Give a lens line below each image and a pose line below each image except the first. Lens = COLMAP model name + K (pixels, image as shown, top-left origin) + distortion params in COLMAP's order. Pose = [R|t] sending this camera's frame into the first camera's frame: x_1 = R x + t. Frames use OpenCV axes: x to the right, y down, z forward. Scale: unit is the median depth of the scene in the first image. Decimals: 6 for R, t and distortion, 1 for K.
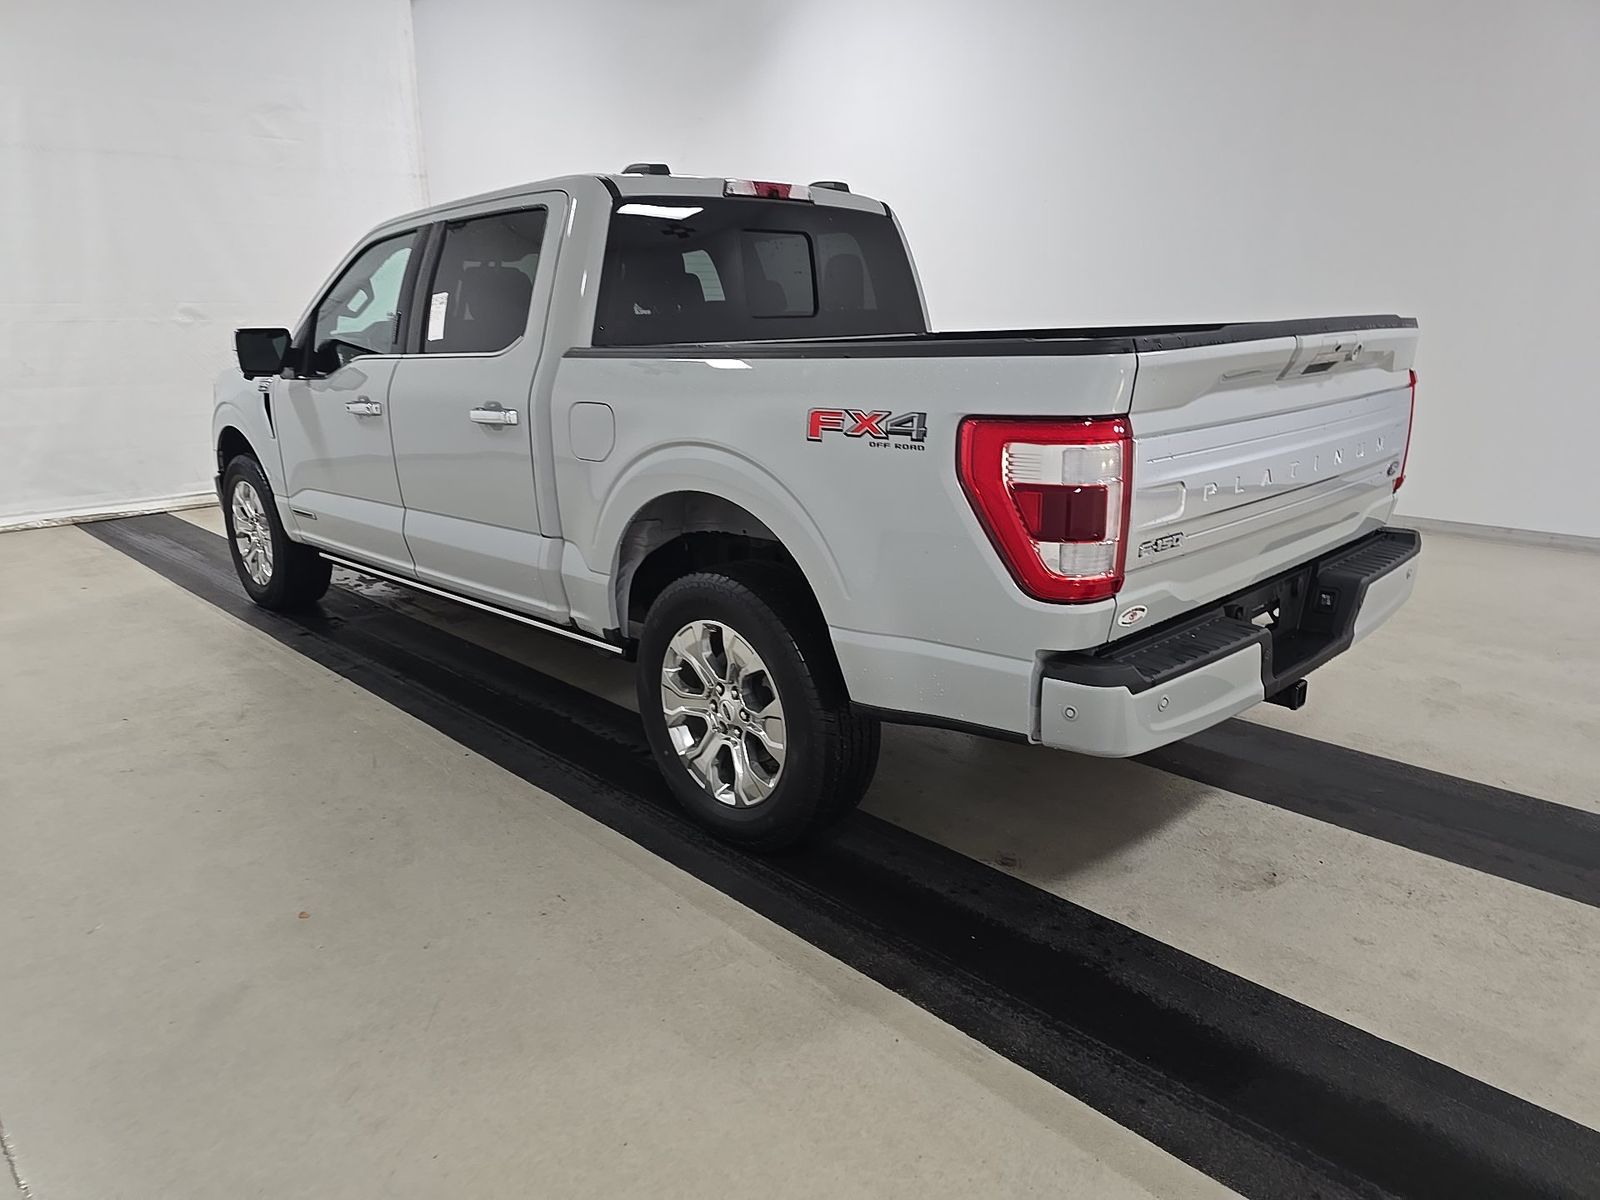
lens RADIAL K [[1070.3, 0, 803.5], [0, 1070.3, 602.4], [0, 0, 1]] dist [0.075652, -0.059684]
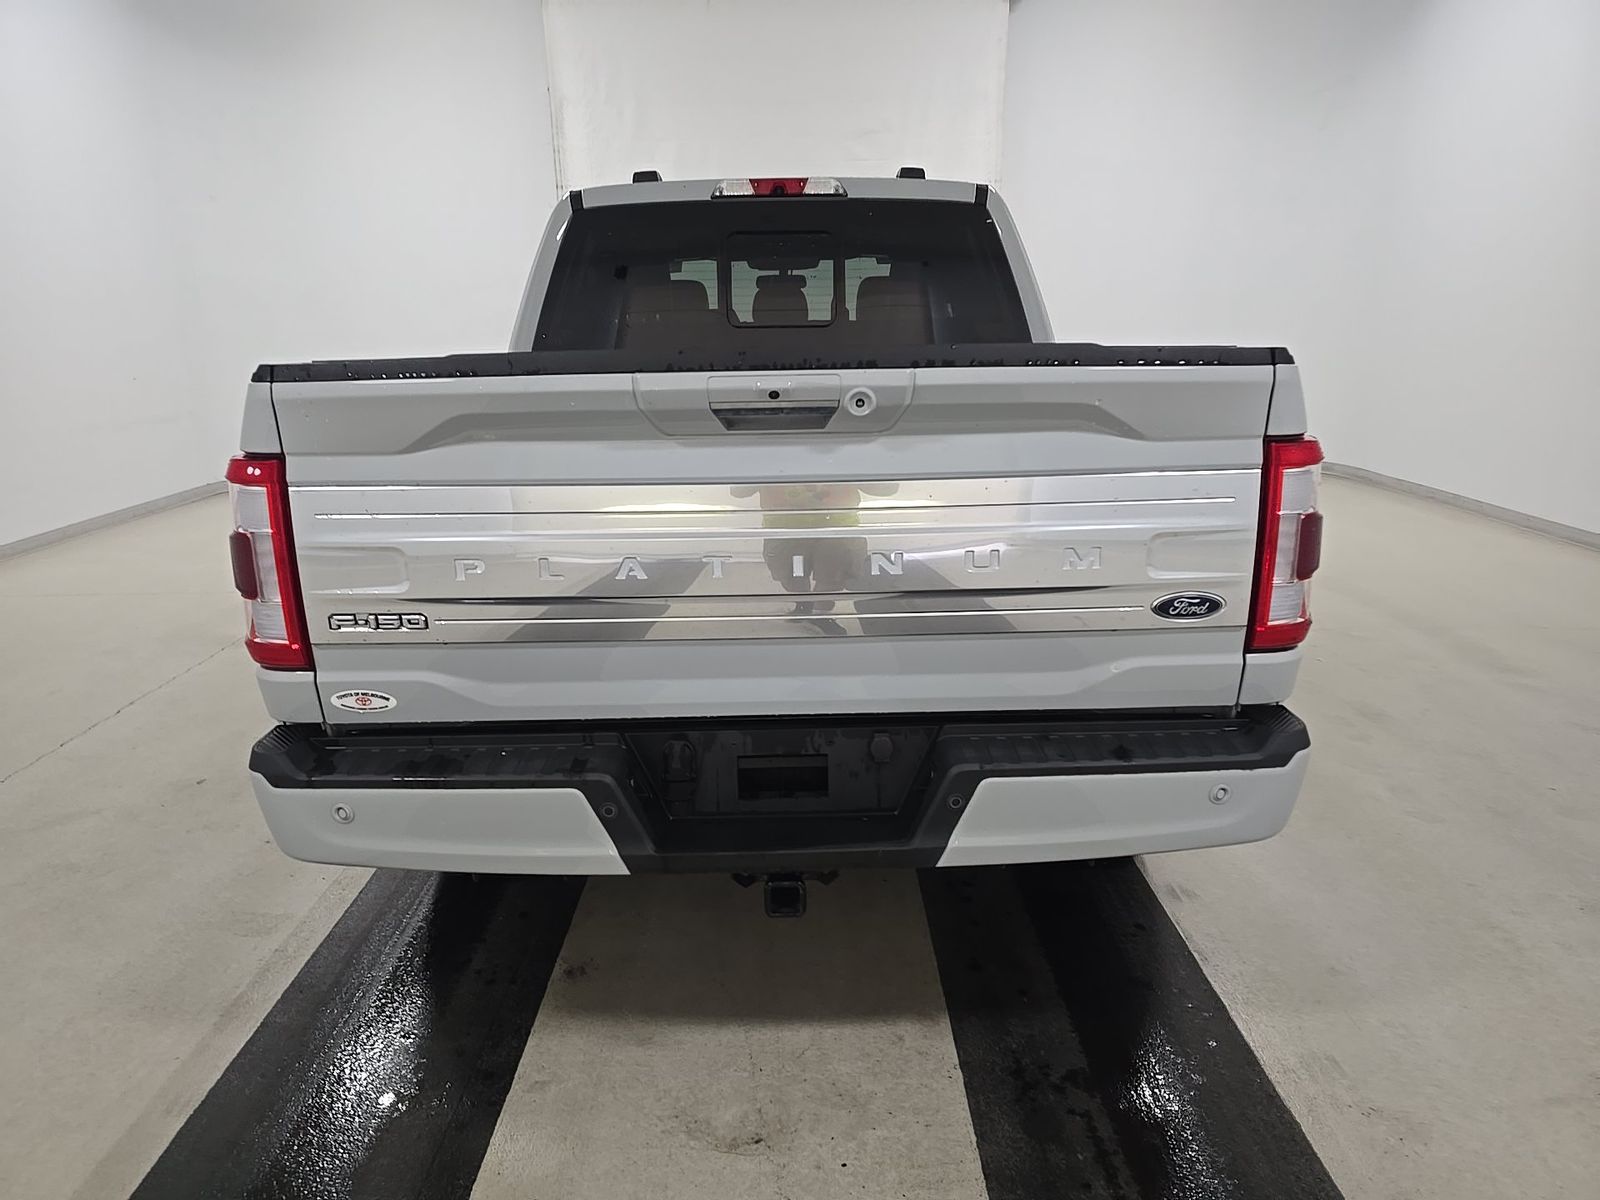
lens RADIAL K [[1070.3, 0, 803.5], [0, 1070.3, 602.4], [0, 0, 1]] dist [0.075652, -0.059684]
pose [[0.717301, 0.181465, -0.672718, 0.678278], [-0.179034, 0.981075, 0.073745, -0.113661], [0.673369, 0.067542, 0.736215, 0.381812]]
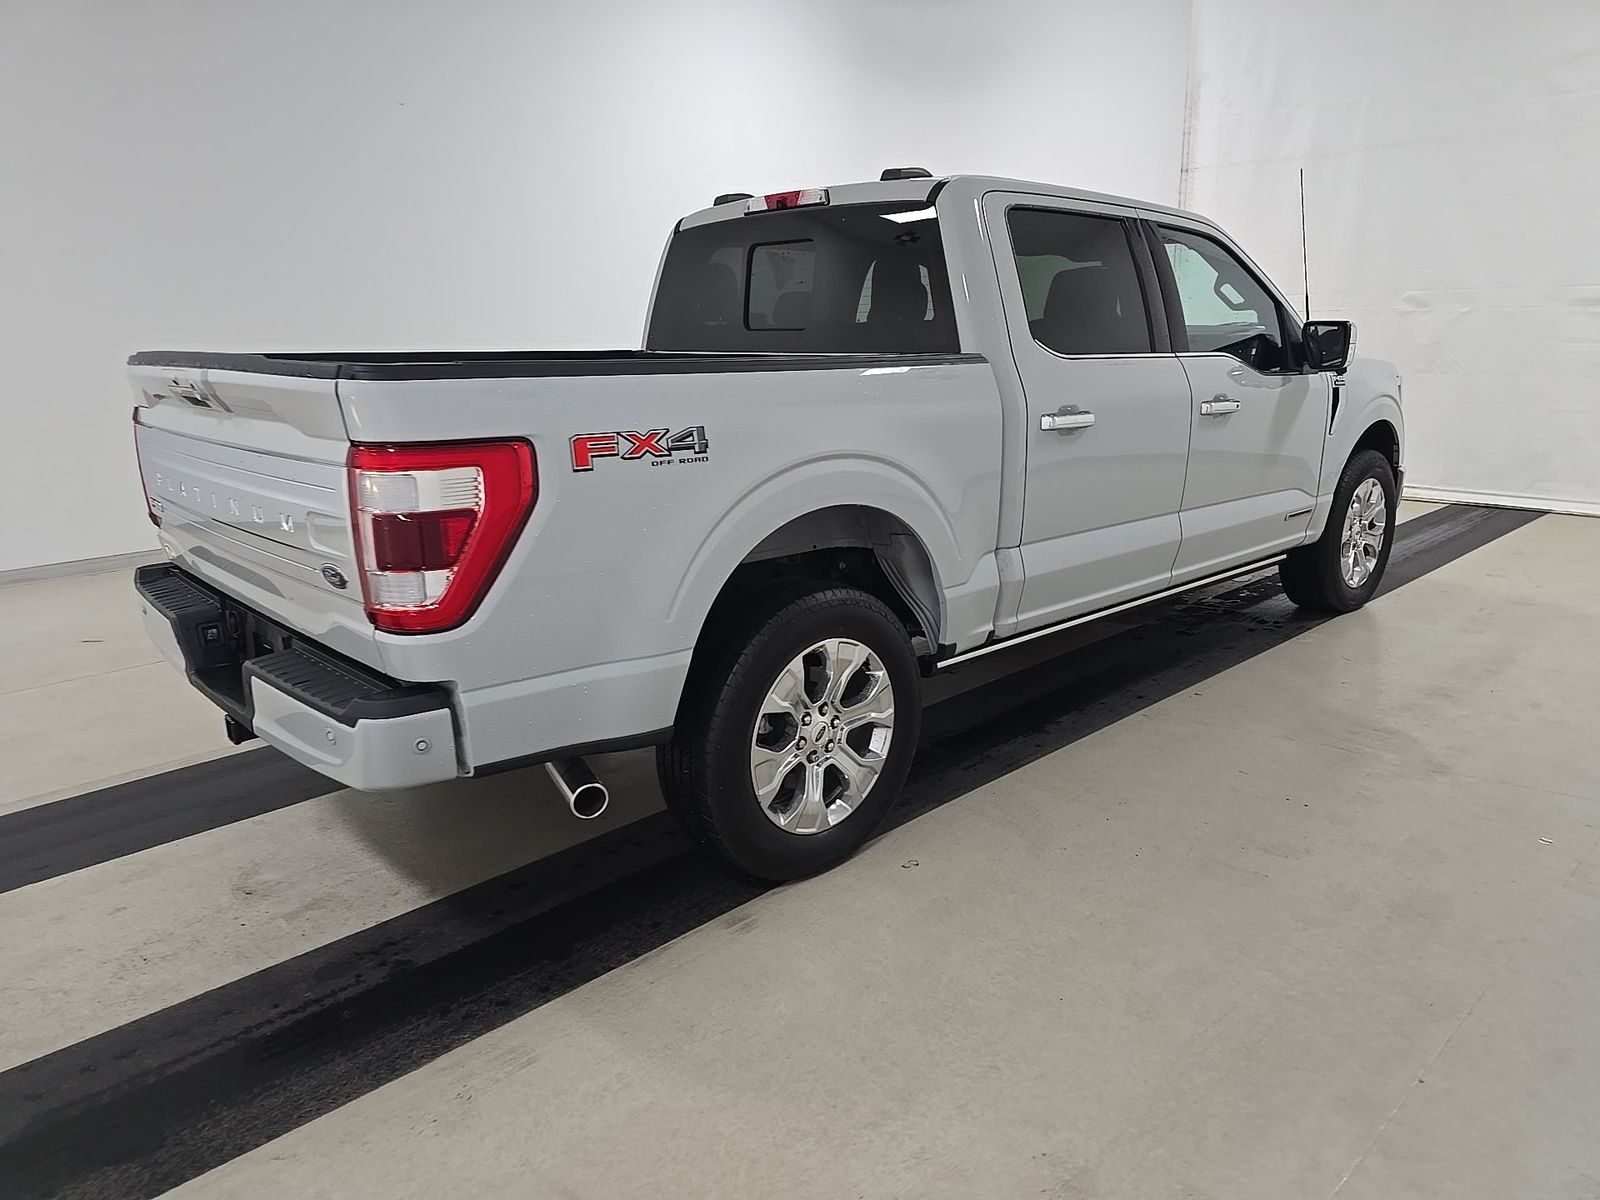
lens RADIAL K [[1070.3, 0, 803.5], [0, 1070.3, 602.4], [0, 0, 1]] dist [0.075652, -0.059684]
pose [[-0.035719, 0.271322, -0.961826, 1.044929], [-0.243729, 0.931013, 0.271681, -0.322182], [0.969185, 0.244129, 0.032874, 1.107310]]
